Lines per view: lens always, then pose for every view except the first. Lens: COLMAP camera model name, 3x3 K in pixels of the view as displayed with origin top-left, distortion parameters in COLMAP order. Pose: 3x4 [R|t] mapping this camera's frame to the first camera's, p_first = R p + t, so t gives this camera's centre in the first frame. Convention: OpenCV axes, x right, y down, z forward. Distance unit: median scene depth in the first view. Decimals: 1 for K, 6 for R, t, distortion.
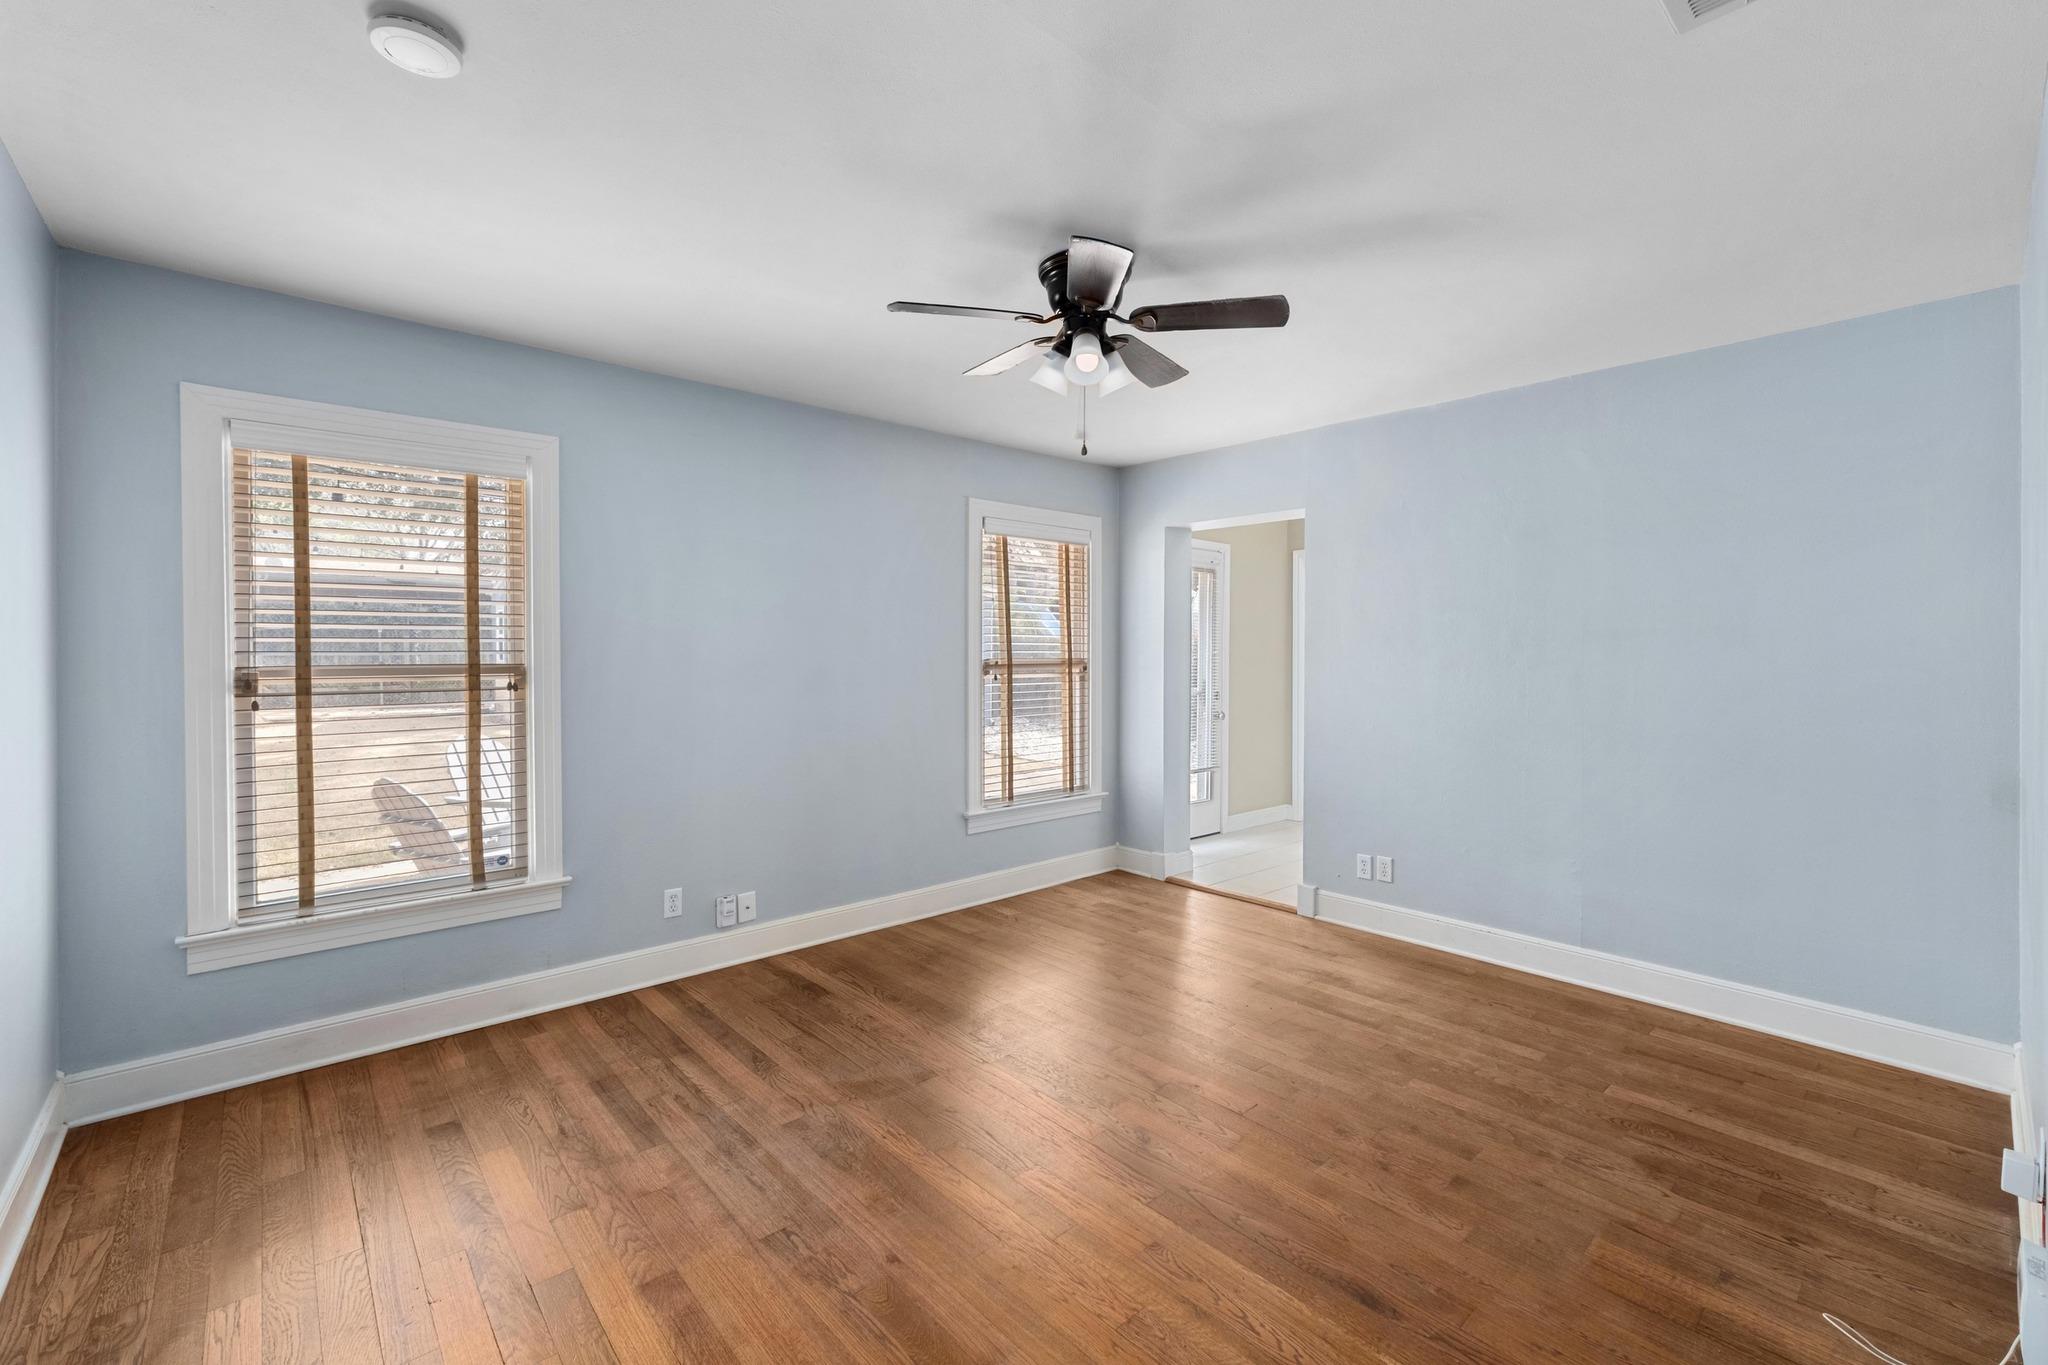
lens RADIAL K [[853.0, 0, 1029.8], [0, 853.0, 659.7], [0, 0, 1]] dist [-0.002208, 0.000341]
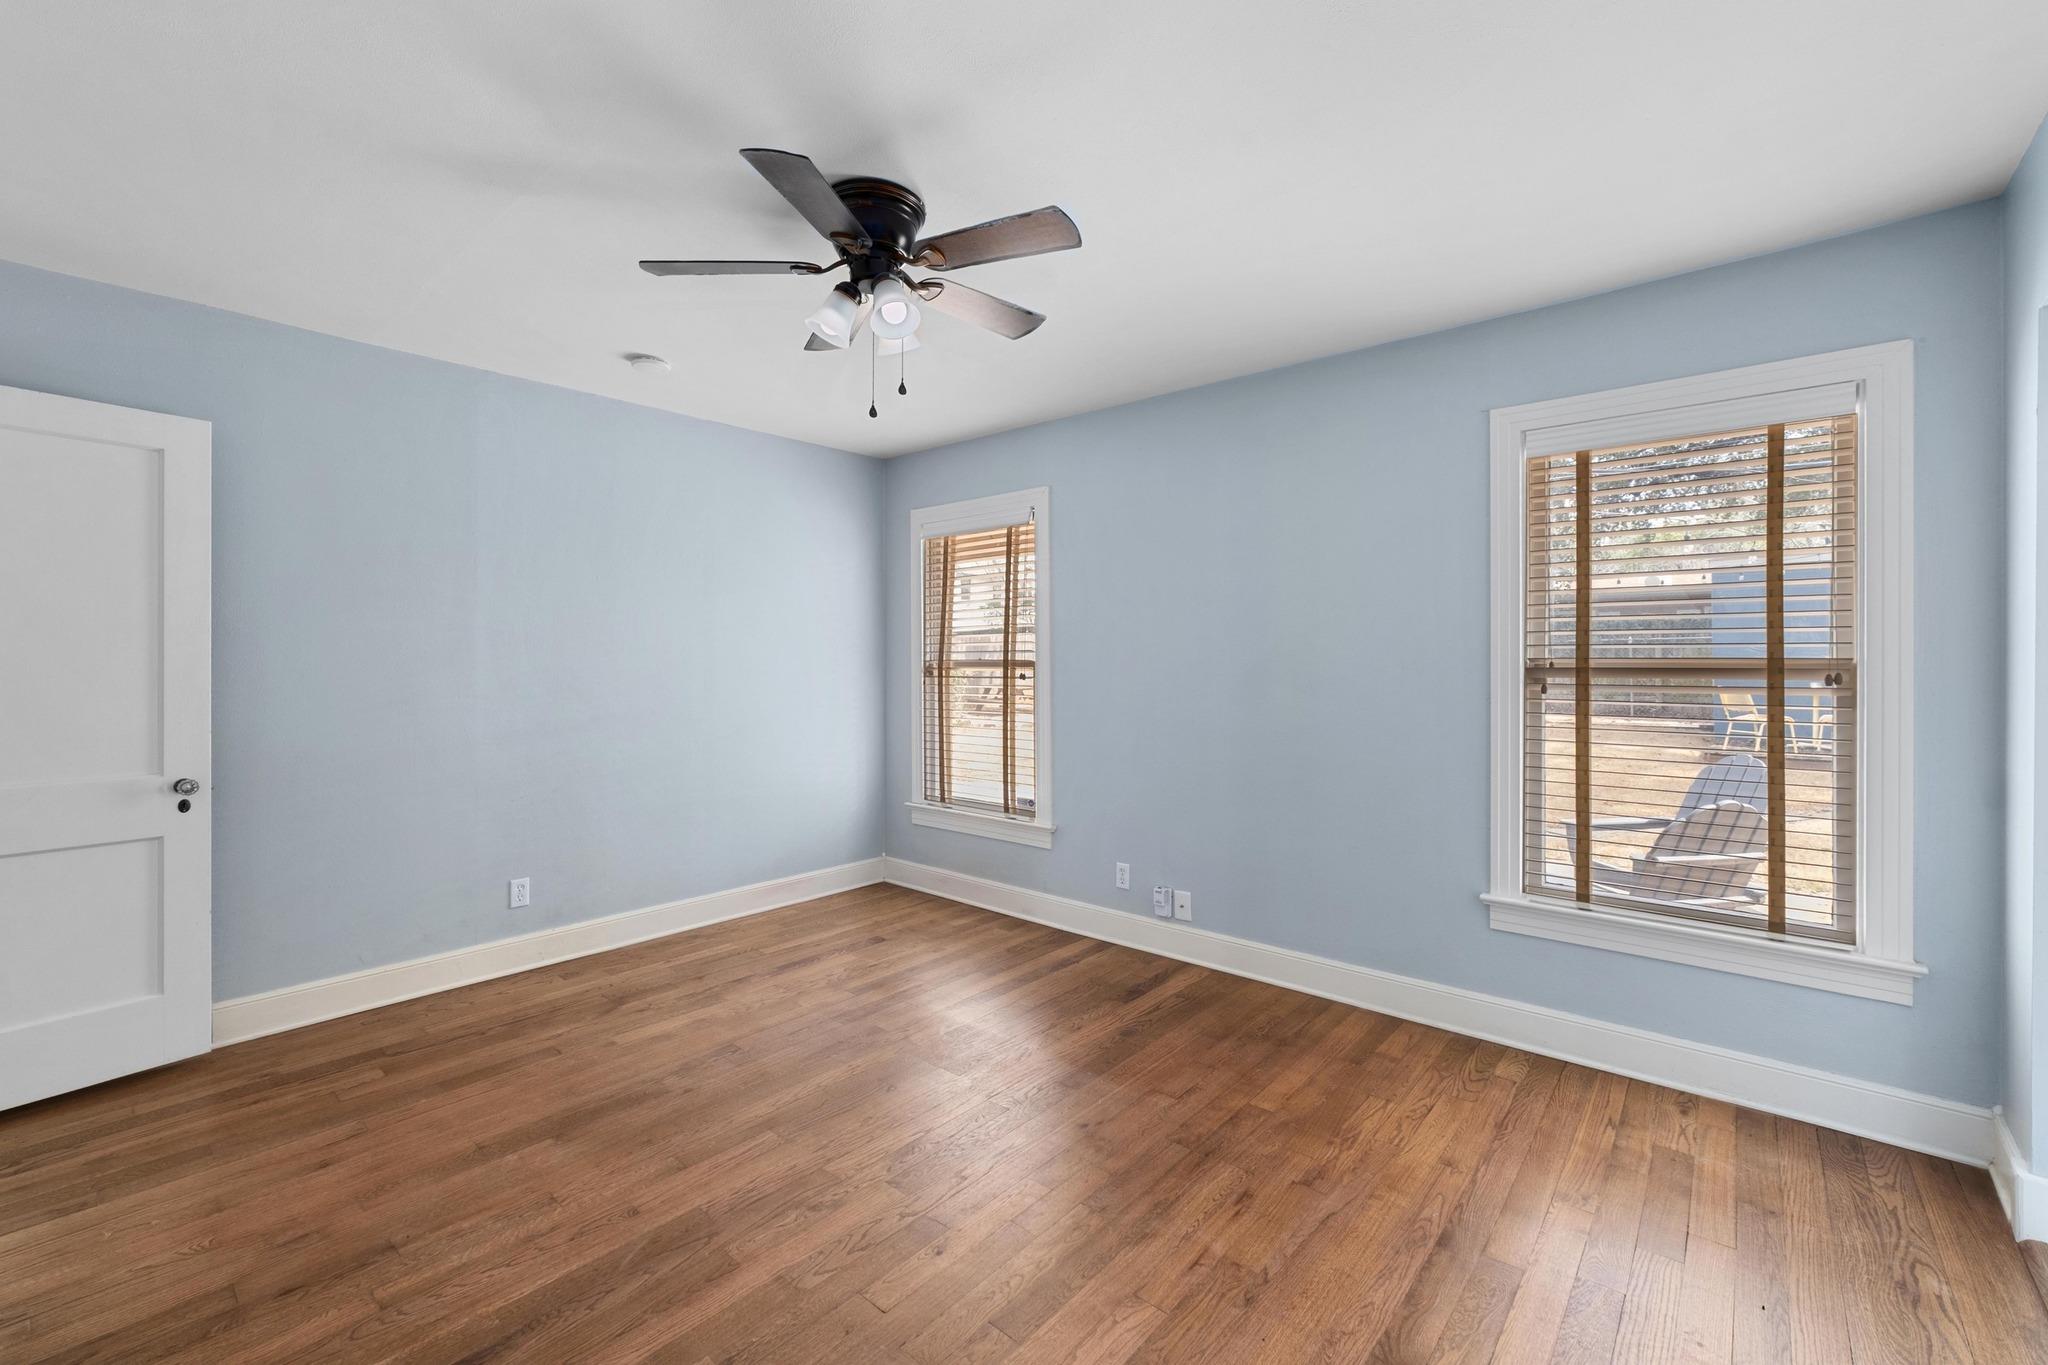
lens RADIAL K [[853.0, 0, 1029.8], [0, 853.0, 659.7], [0, 0, 1]] dist [-0.002208, 0.000341]
pose [[0.126169, -0.009877, -0.991960, 0.661724], [-0.011806, 0.999865, -0.011457, 0.016818], [0.991939, 0.013157, 0.126035, 0.718761]]
